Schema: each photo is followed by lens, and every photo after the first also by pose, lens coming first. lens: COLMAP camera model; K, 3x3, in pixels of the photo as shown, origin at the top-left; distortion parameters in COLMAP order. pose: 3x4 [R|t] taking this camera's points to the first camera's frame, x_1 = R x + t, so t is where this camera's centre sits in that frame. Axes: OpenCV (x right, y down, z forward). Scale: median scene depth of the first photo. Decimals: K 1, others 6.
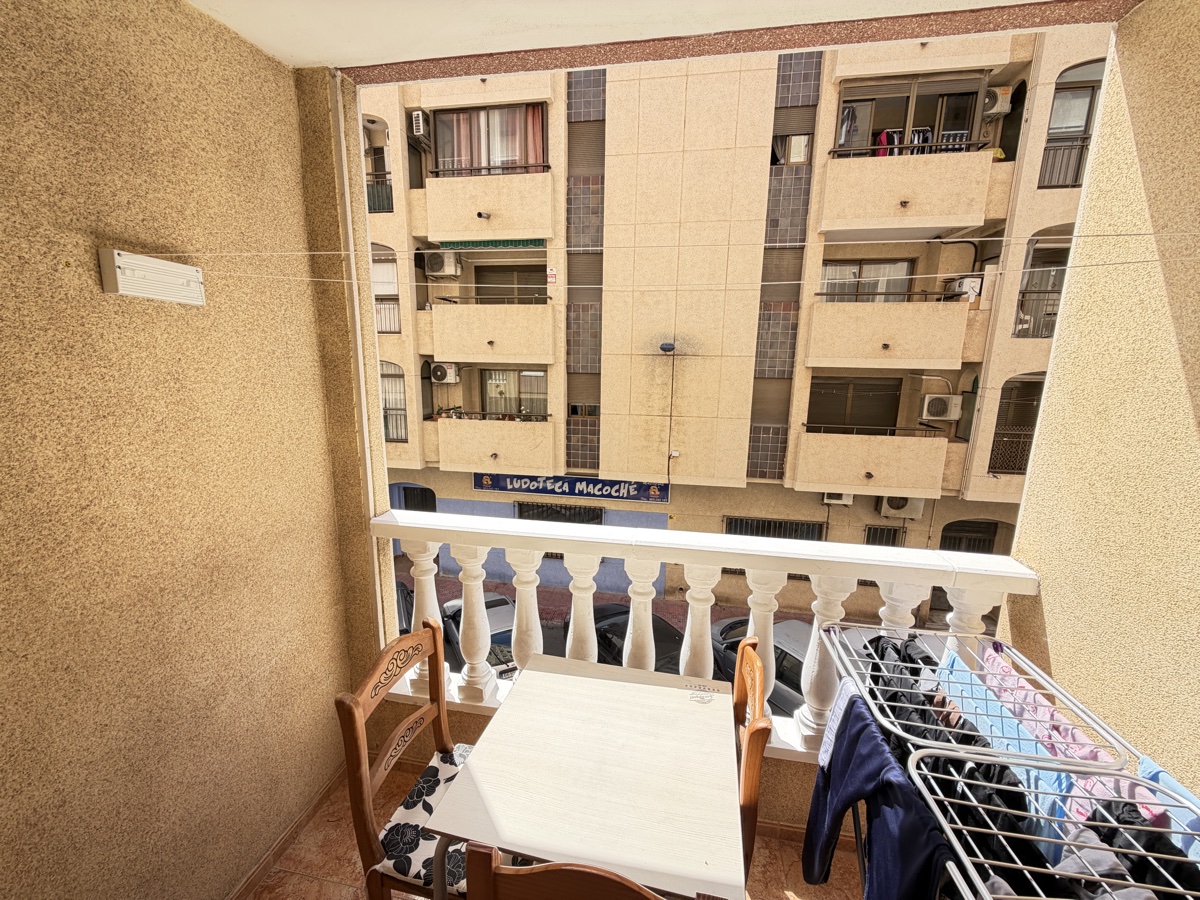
lens RADIAL K [[480.3, 0, 599.1], [0, 480.3, 452.8], [0, 0, 1]] dist [-0.001108, -0.000250]
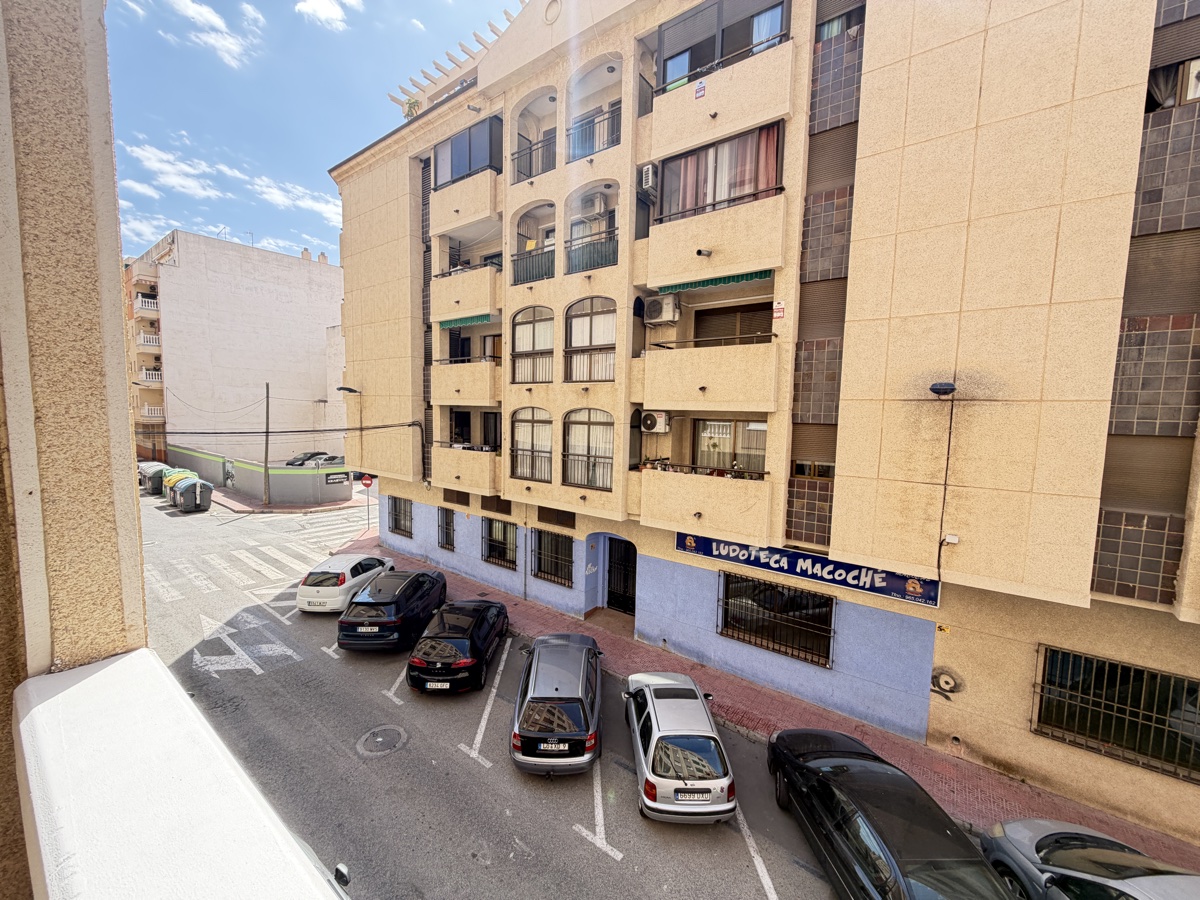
lens RADIAL K [[478.3, 0, 597.7], [0, 478.3, 452.0], [0, 0, 1]] dist [0.001901, -0.000077]
pose [[0.888751, 0.042971, -0.456371, 0.013517], [-0.096740, 0.990755, -0.095108, -0.007609], [0.448065, 0.128677, 0.884692, 0.137835]]
